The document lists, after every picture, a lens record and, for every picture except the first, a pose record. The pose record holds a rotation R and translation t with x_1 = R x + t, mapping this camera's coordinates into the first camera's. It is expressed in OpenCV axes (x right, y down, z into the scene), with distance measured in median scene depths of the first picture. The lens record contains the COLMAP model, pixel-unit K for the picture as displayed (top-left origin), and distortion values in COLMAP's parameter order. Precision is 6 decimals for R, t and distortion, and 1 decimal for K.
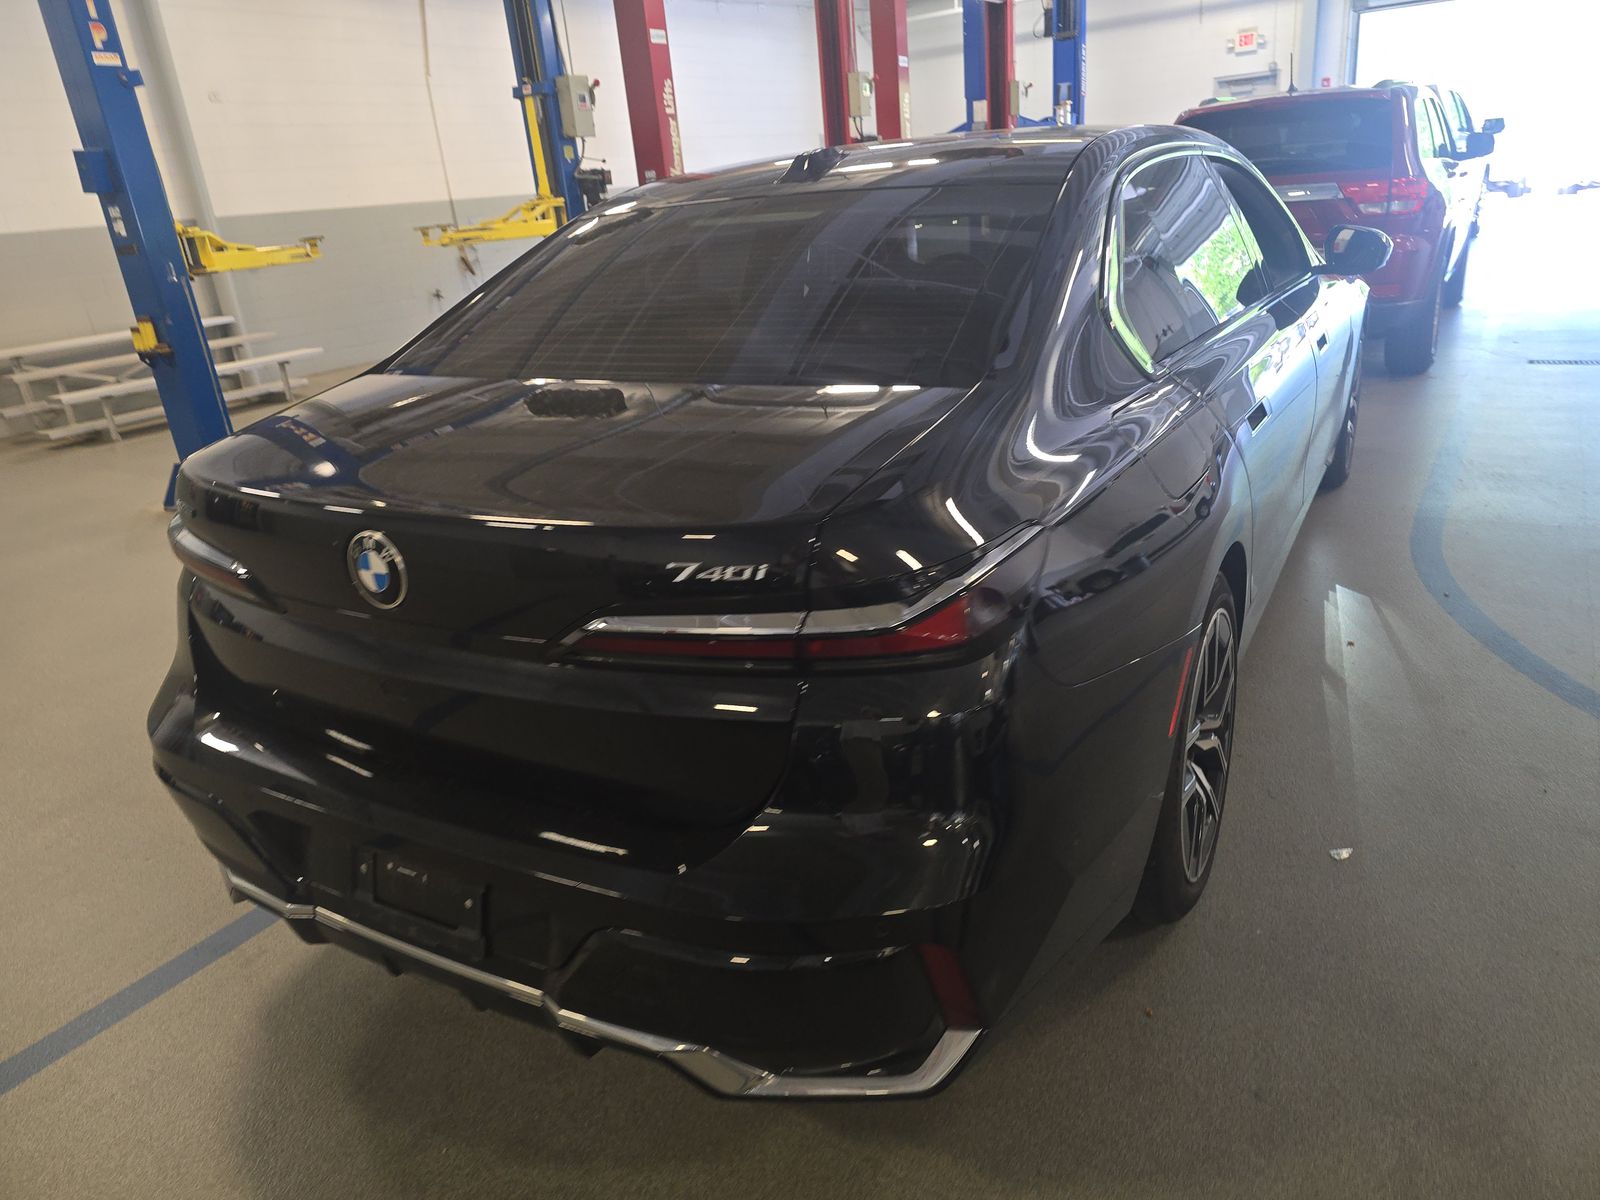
lens RADIAL K [[1108.4, 0, 800.0], [0, 1108.4, 600.0], [0, 0, 1]] dist [0.002765, -0.000880]
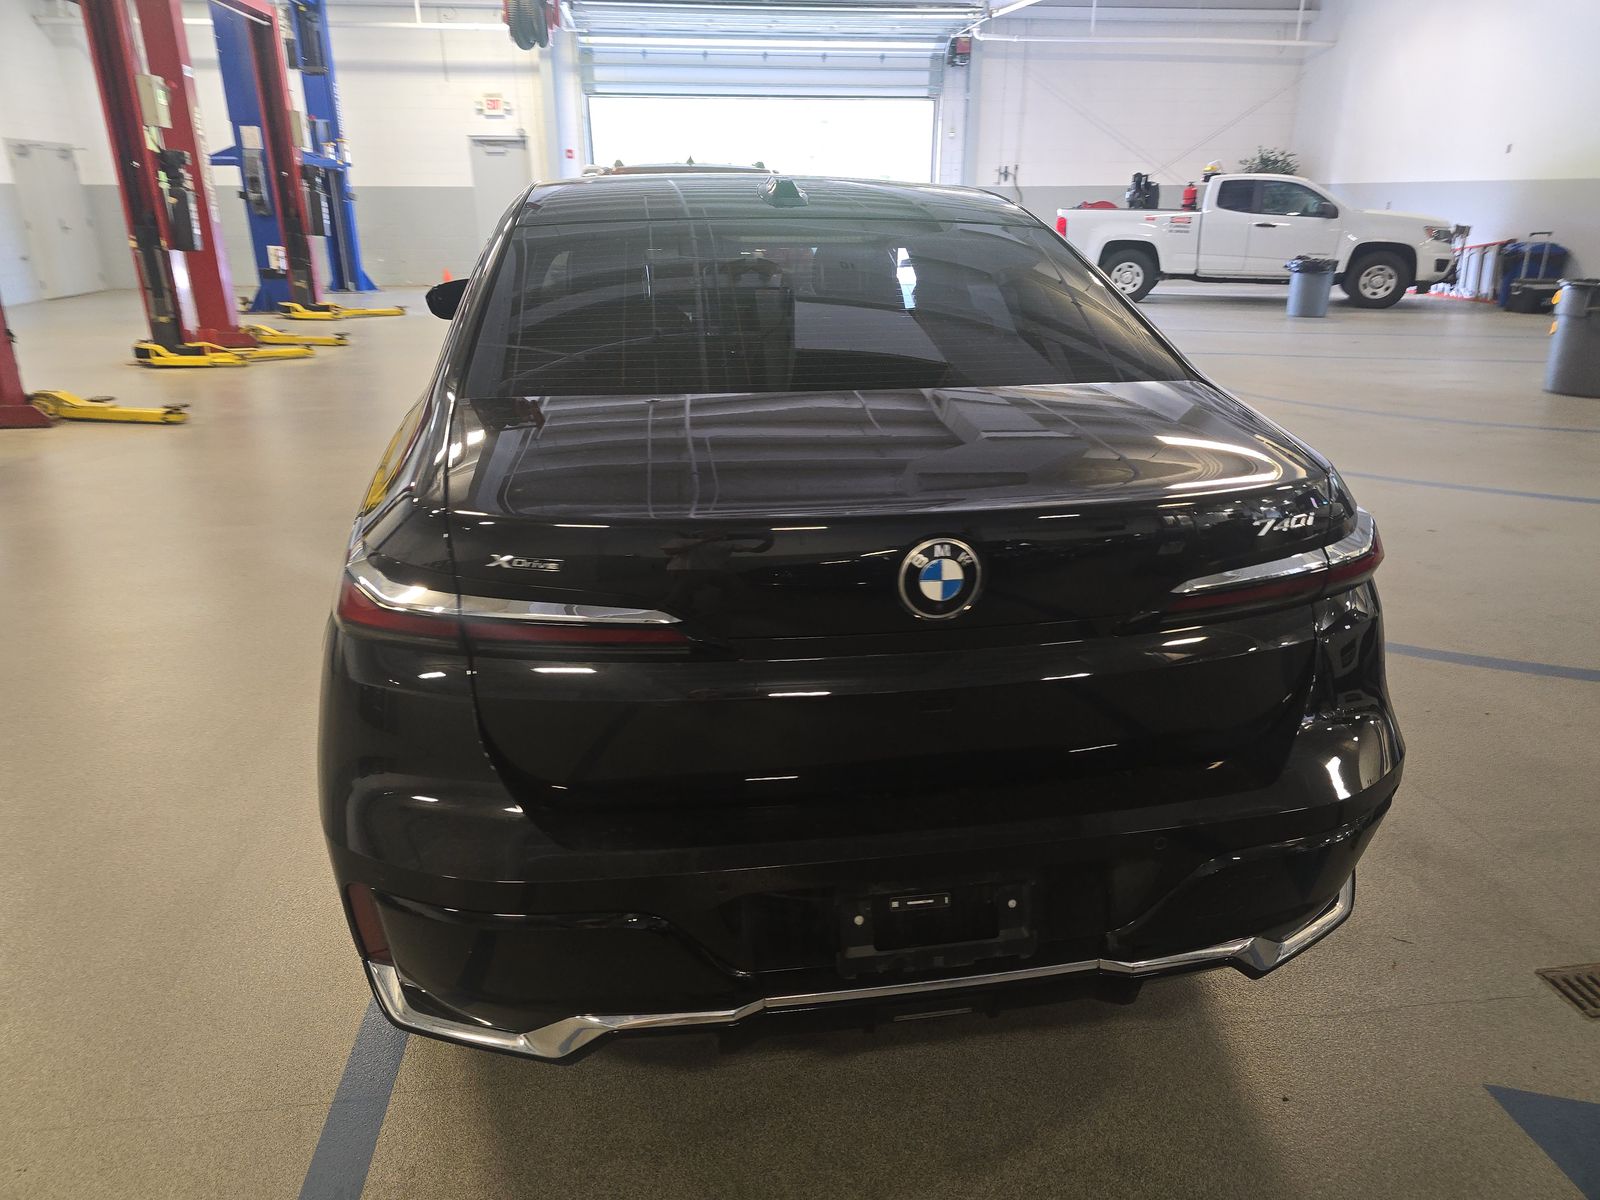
lens RADIAL K [[1066.2, 0, 800.0], [0, 1066.2, 600.0], [0, 0, 1]] dist [0.075071, -0.069666]
pose [[0.757481, -0.144316, 0.636707, -0.153440], [0.166450, 0.985723, 0.025400, -0.007538], [-0.631282, 0.086740, 0.770687, 0.053500]]
